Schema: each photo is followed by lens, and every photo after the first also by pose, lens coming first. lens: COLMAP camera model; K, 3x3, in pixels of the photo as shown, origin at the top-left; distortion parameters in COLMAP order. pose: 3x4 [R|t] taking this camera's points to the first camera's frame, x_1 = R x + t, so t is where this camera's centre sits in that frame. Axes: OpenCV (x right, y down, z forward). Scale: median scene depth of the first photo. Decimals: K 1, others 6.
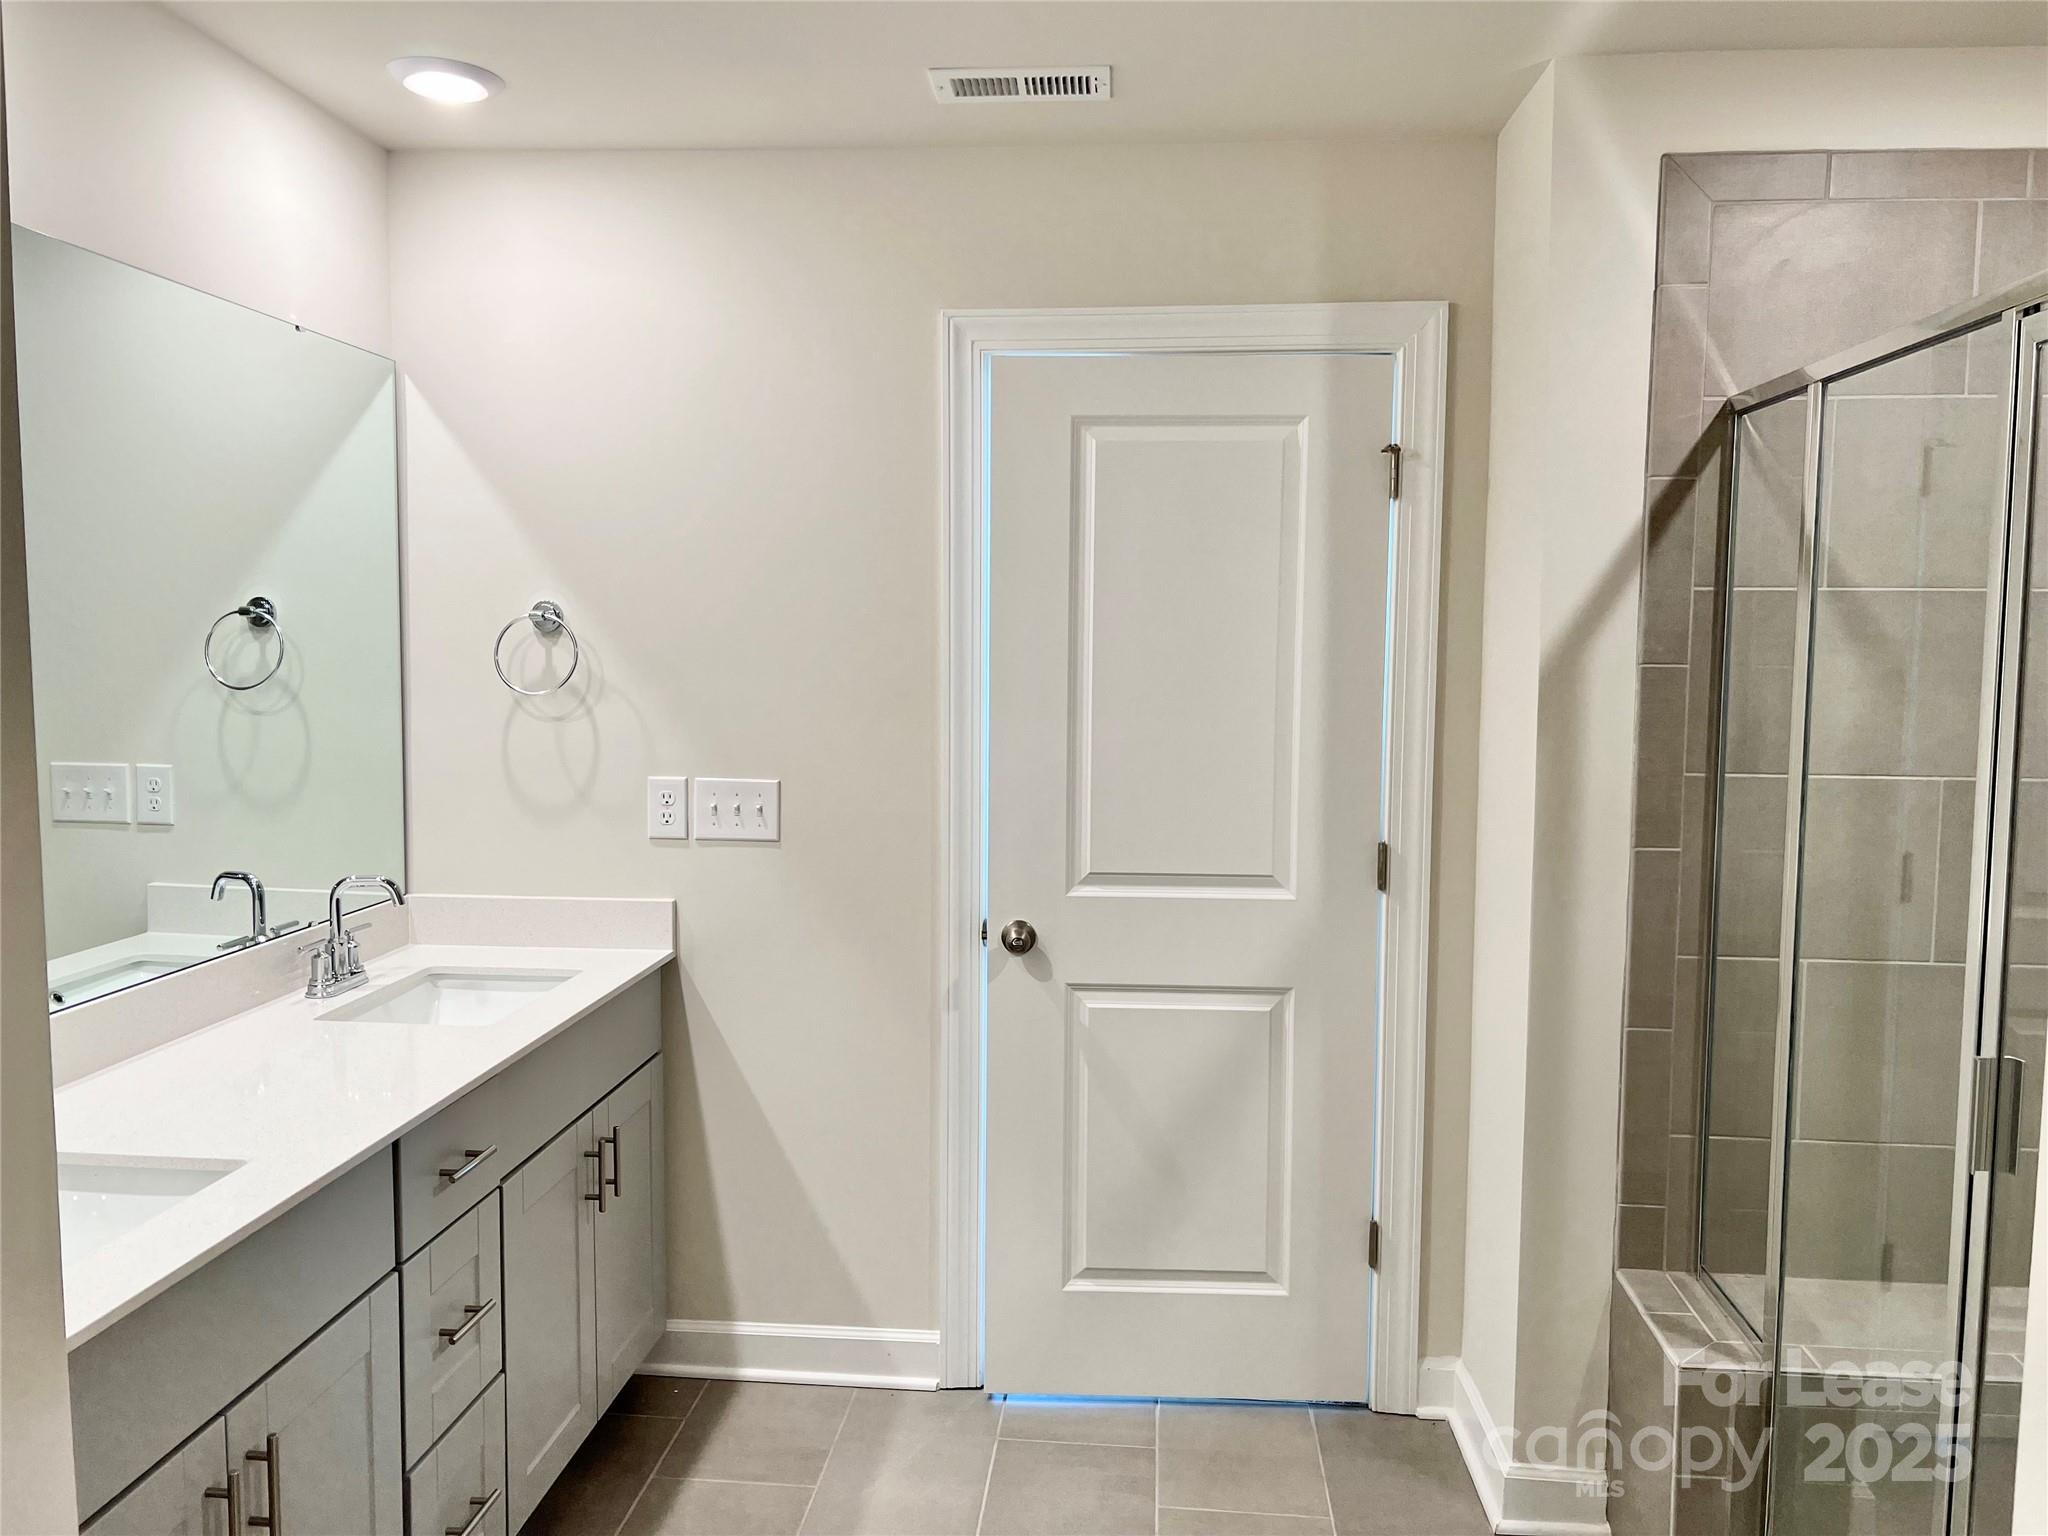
lens RADIAL K [[1536.8, 0, 1014.6], [0, 1536.8, 760.9], [0, 0, 1]] dist [0.035133, -0.037908]
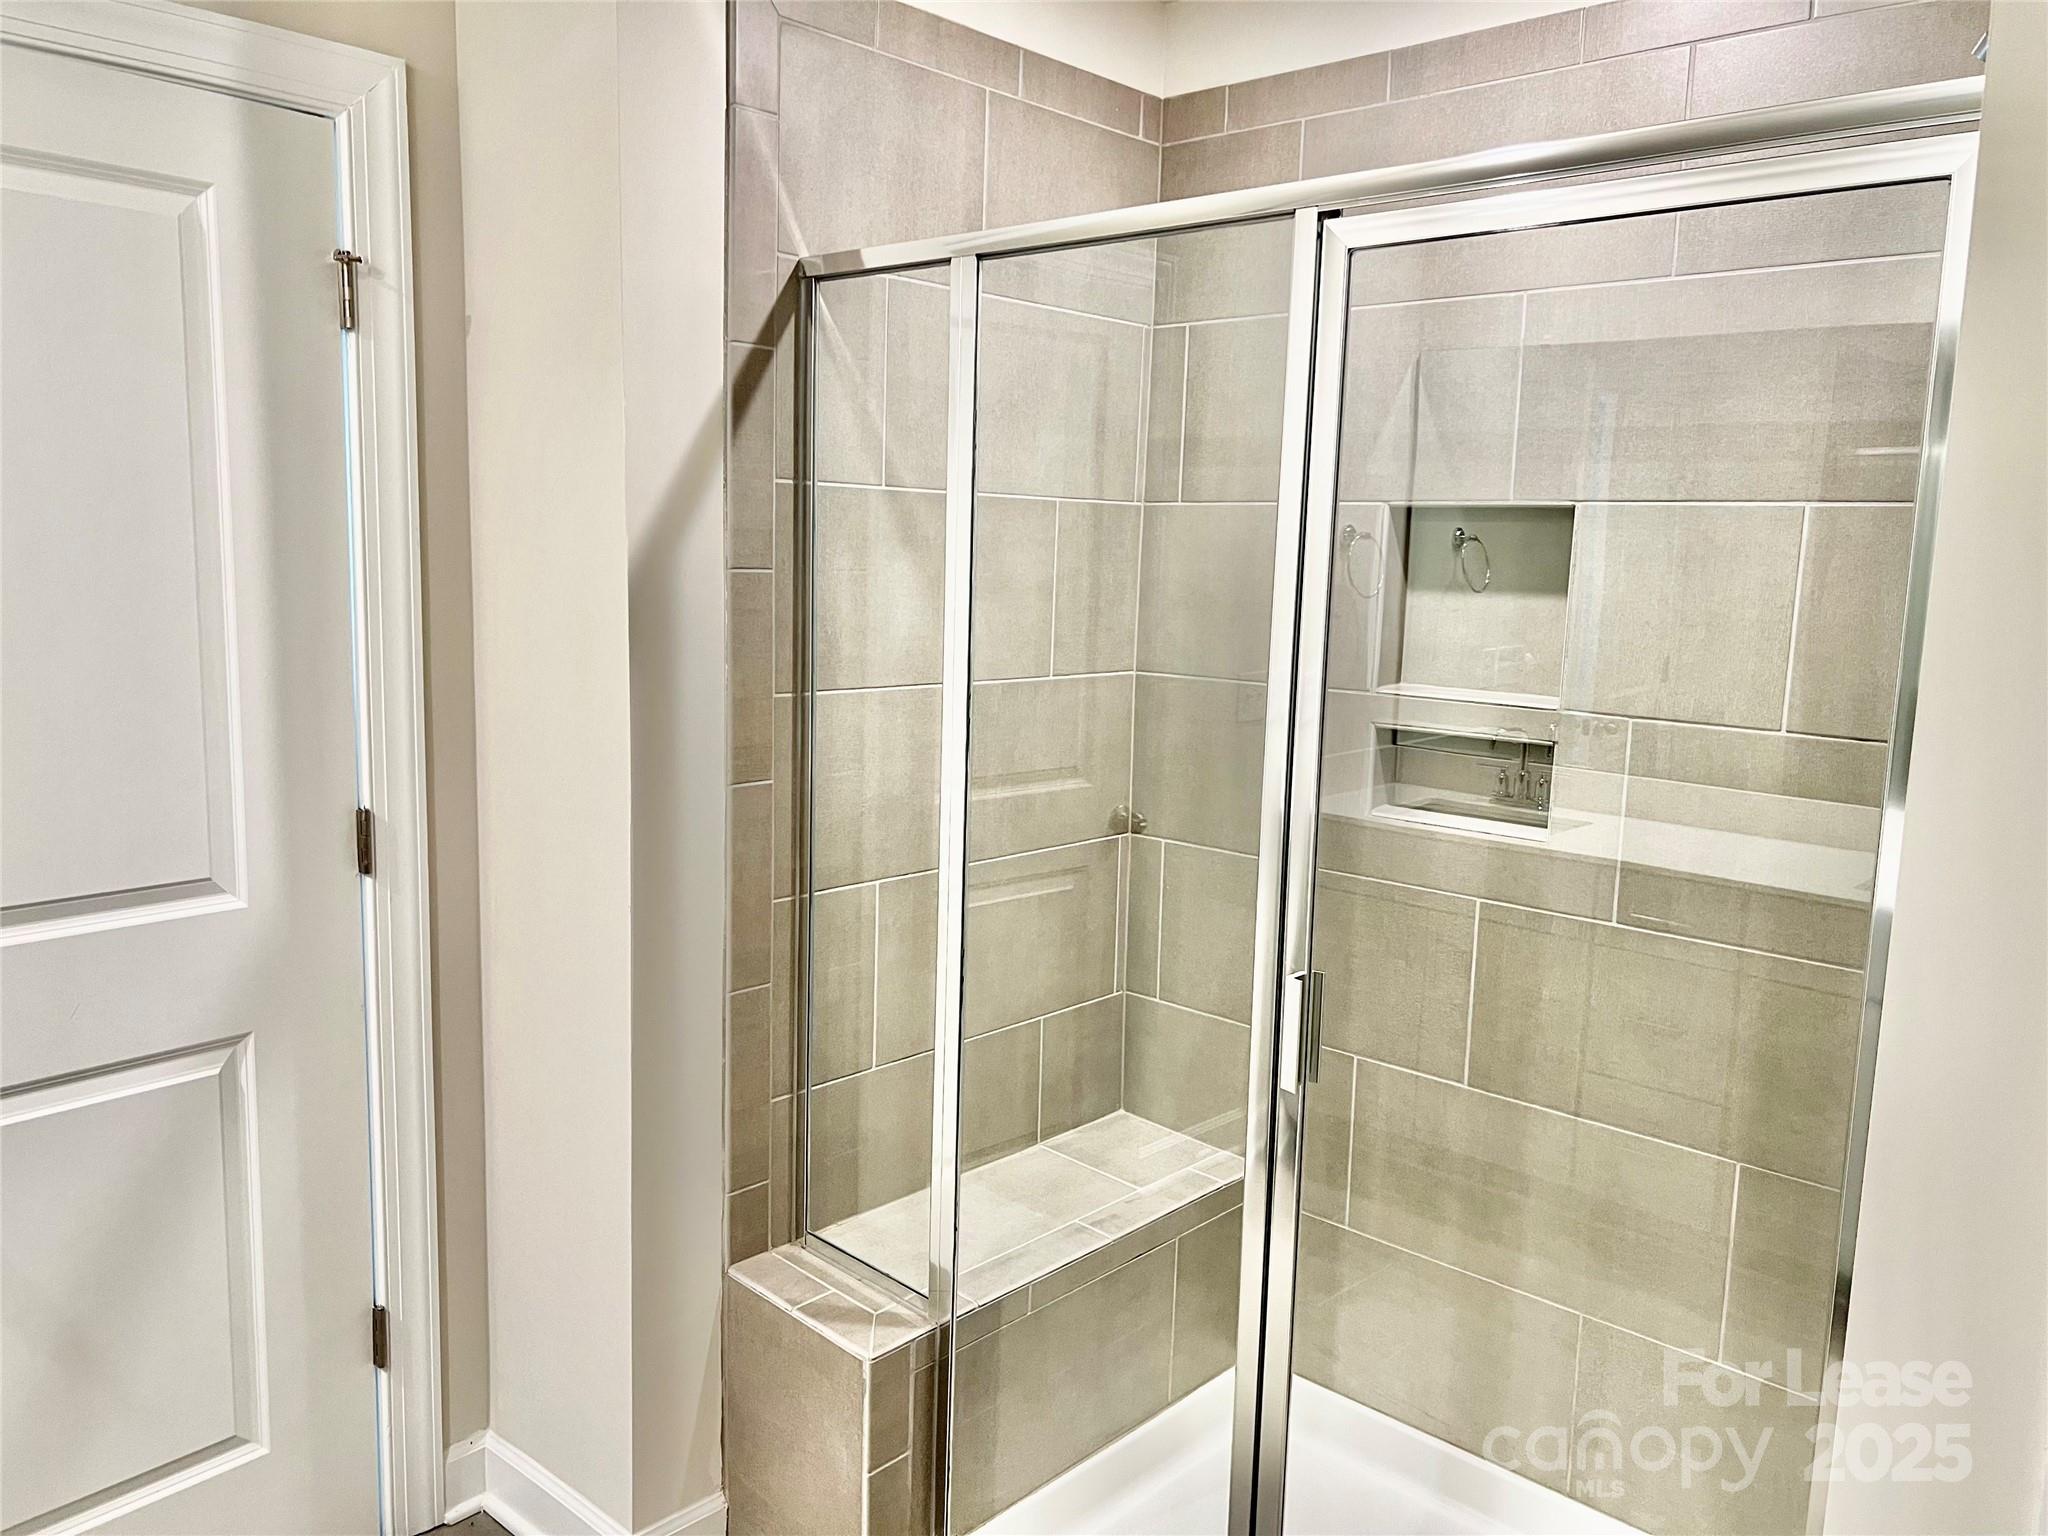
lens RADIAL K [[1536.8, 0, 1029.4], [0, 1536.8, 771.0], [0, 0, 1]] dist [0.035133, -0.037908]
pose [[0.614416, -0.105171, 0.781941, -0.158303], [0.038047, 0.993872, 0.103780, -0.033257], [-0.788064, -0.034013, 0.614653, 0.343622]]
